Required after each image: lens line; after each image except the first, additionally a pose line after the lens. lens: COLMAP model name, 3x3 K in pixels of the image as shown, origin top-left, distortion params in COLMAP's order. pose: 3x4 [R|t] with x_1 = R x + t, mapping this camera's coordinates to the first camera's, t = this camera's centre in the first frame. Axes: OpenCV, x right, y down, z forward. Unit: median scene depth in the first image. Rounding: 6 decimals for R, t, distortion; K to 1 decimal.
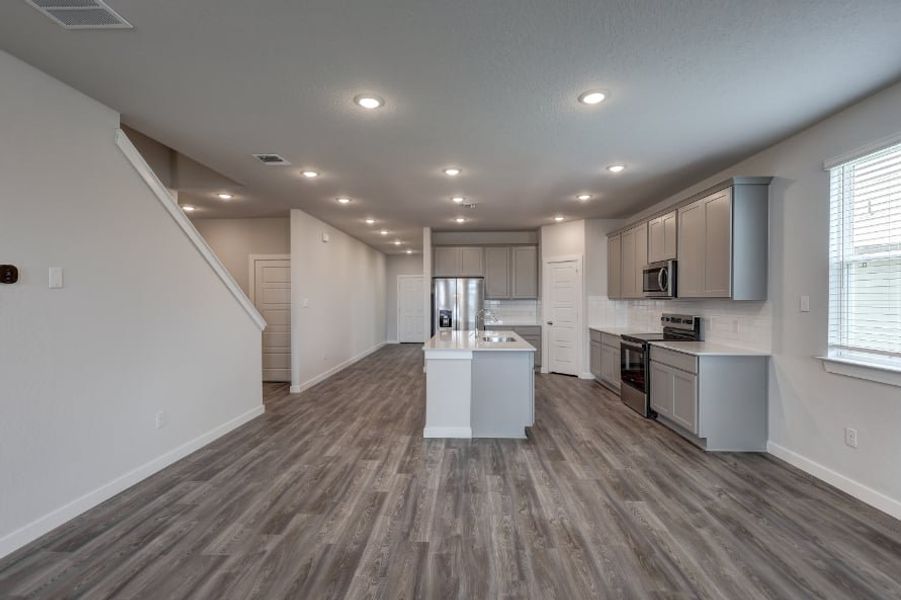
lens RADIAL K [[413.6, 0, 449.1], [0, 413.6, 300.9], [0, 0, 1]] dist [-0.000017, -0.000029]
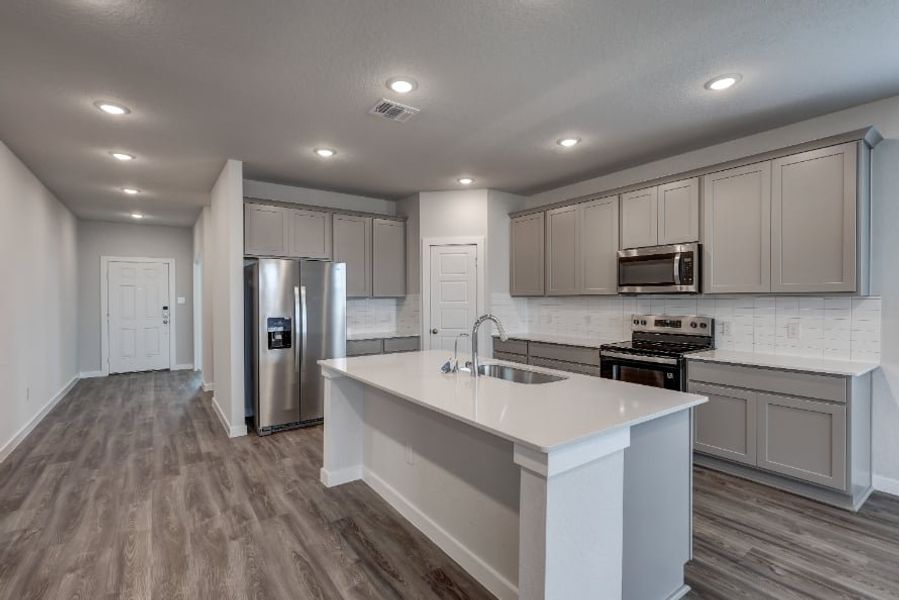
lens RADIAL K [[412.7, 0, 448.1], [0, 412.7, 300.9], [0, 0, 1]] dist [-0.000017, -0.000029]
pose [[0.787366, -0.004212, 0.616472, -0.272748], [0.005193, 0.999986, 0.000200, 0.002645], [-0.616464, 0.003044, 0.787377, 0.693945]]
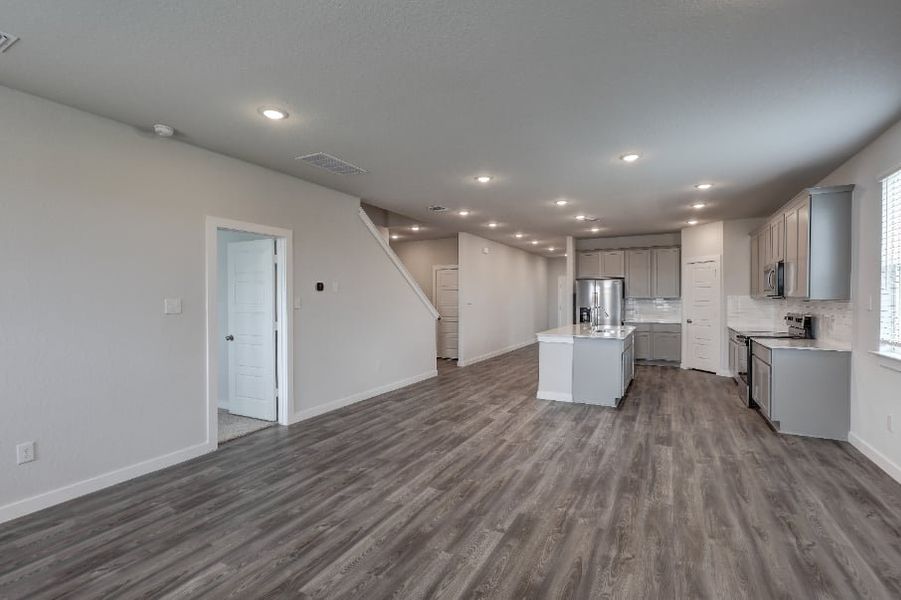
lens RADIAL K [[413.6, 0, 449.1], [0, 413.6, 300.9], [0, 0, 1]] dist [-0.000017, -0.000029]
pose [[0.902902, 0.004658, -0.429822, 0.233554], [-0.003460, 0.999988, 0.003570, 0.000734], [0.429834, -0.001736, 0.902906, -0.325843]]
